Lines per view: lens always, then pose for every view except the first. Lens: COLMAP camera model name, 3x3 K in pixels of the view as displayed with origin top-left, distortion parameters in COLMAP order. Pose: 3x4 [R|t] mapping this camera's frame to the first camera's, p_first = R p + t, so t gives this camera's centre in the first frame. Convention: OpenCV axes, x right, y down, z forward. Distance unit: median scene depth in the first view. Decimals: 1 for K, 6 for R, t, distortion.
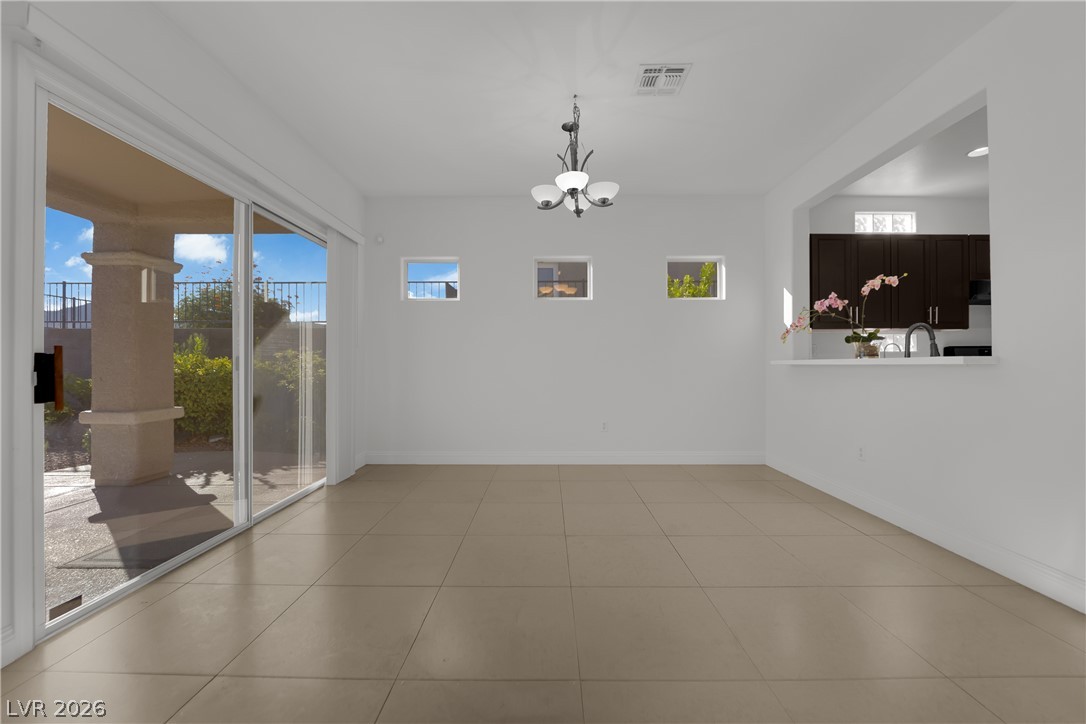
lens RADIAL K [[443.2, 0, 543.0], [0, 443.2, 362.0], [0, 0, 1]] dist [-0.004455, -0.000215]
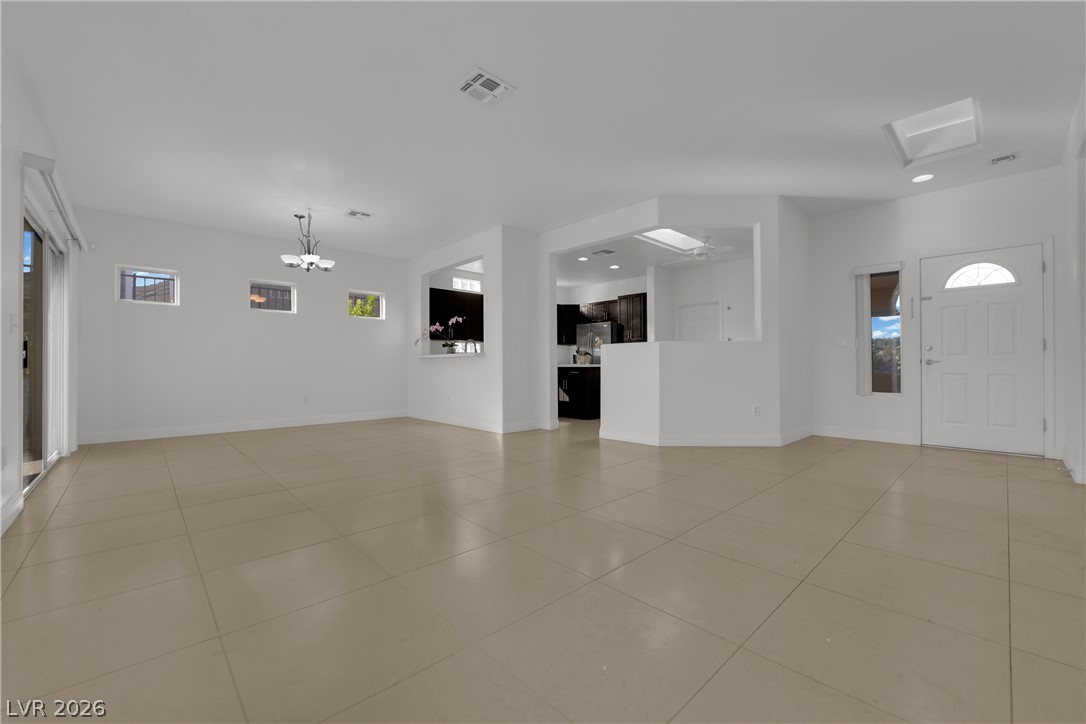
lens RADIAL K [[436.9, 0, 543.0], [0, 436.9, 362.0], [0, 0, 1]] dist [-0.017983, -0.000137]
pose [[0.726040, 0.000585, 0.687652, -0.357240], [0.002534, 0.999991, -0.003527, 0.032715], [-0.687648, 0.004303, 0.726032, -0.751244]]
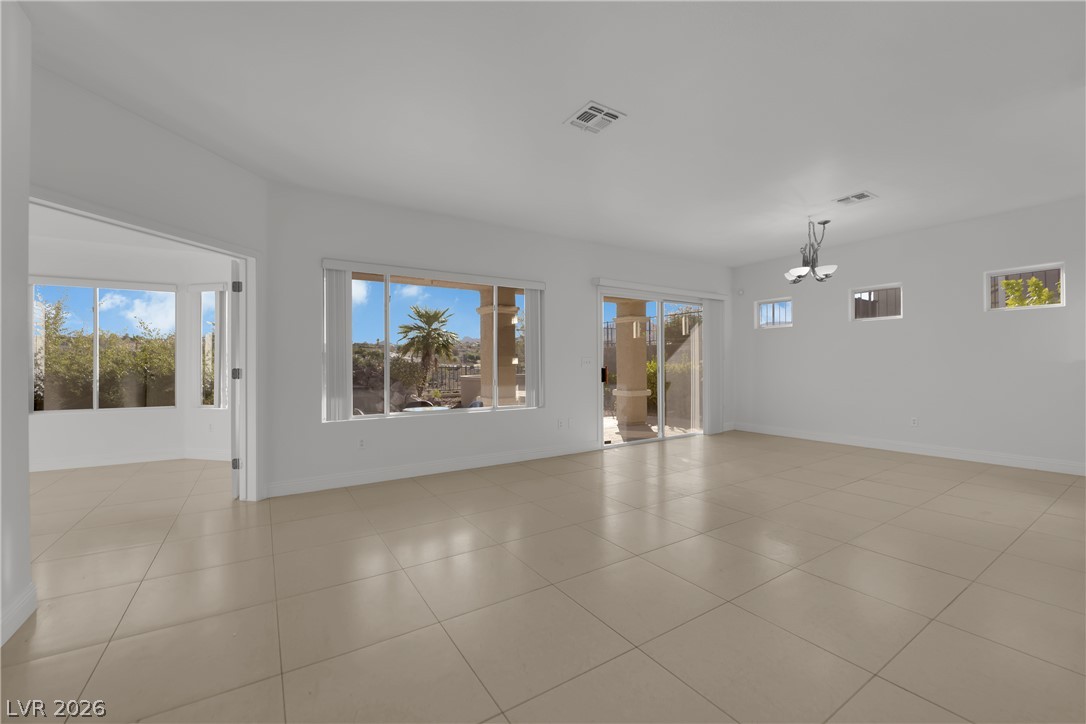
lens RADIAL K [[443.2, 0, 543.0], [0, 443.2, 362.0], [0, 0, 1]] dist [-0.004455, -0.000215]
pose [[0.558953, -0.005026, -0.829184, 0.717164], [0.008190, 0.999966, -0.000541, -0.032709], [0.829159, -0.006489, 0.558975, -0.643626]]
